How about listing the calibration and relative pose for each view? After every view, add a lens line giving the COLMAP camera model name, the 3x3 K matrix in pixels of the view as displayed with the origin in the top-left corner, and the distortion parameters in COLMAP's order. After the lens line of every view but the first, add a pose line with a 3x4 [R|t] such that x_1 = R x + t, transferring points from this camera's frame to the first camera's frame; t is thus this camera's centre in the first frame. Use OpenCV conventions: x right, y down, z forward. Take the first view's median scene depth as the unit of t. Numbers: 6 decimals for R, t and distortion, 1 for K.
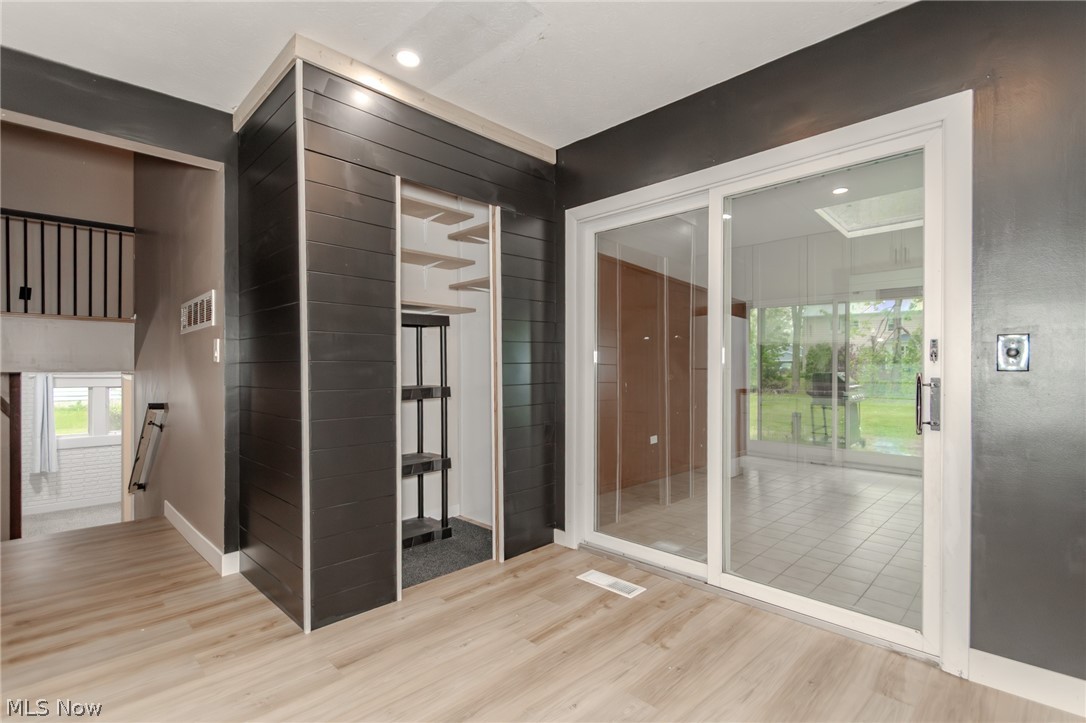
lens RADIAL K [[511.8, 0, 547.8], [0, 511.8, 369.5], [0, 0, 1]] dist [0.009551, 0.000305]
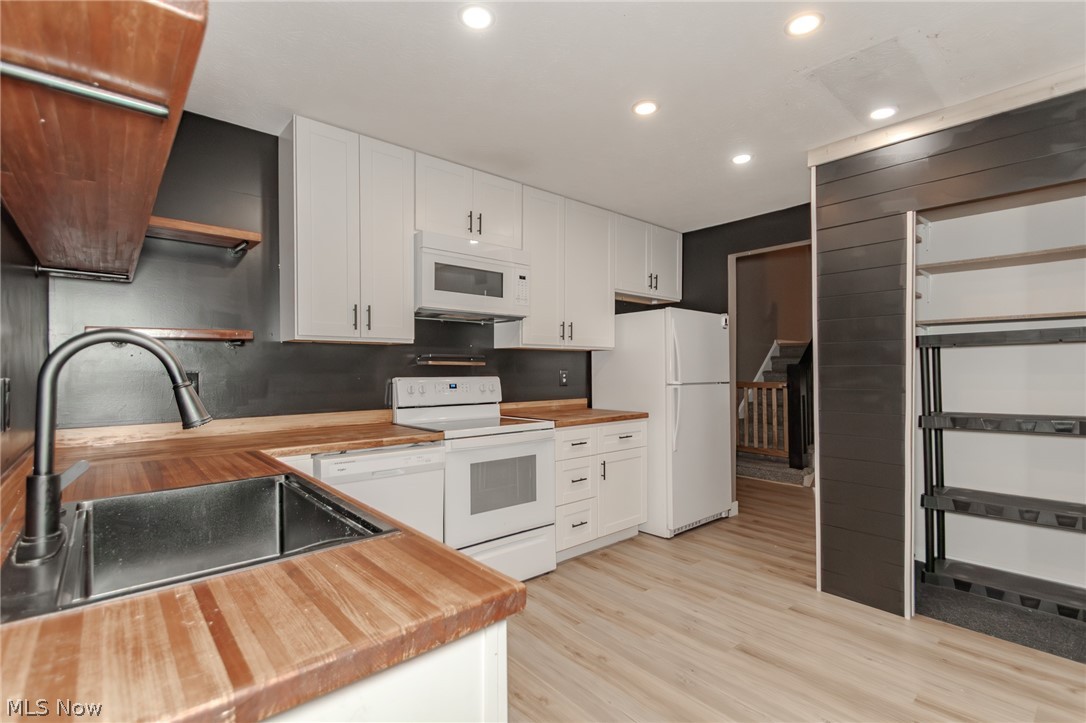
lens RADIAL K [[511.8, 0, 542.5], [0, 511.8, 365.0], [0, 0, 1]] dist [0.009551, 0.000305]
pose [[-0.089187, -0.010058, -0.995964, 0.895911], [-0.004701, 0.999942, -0.009678, -0.054484], [0.996004, 0.003819, -0.089229, 0.388648]]
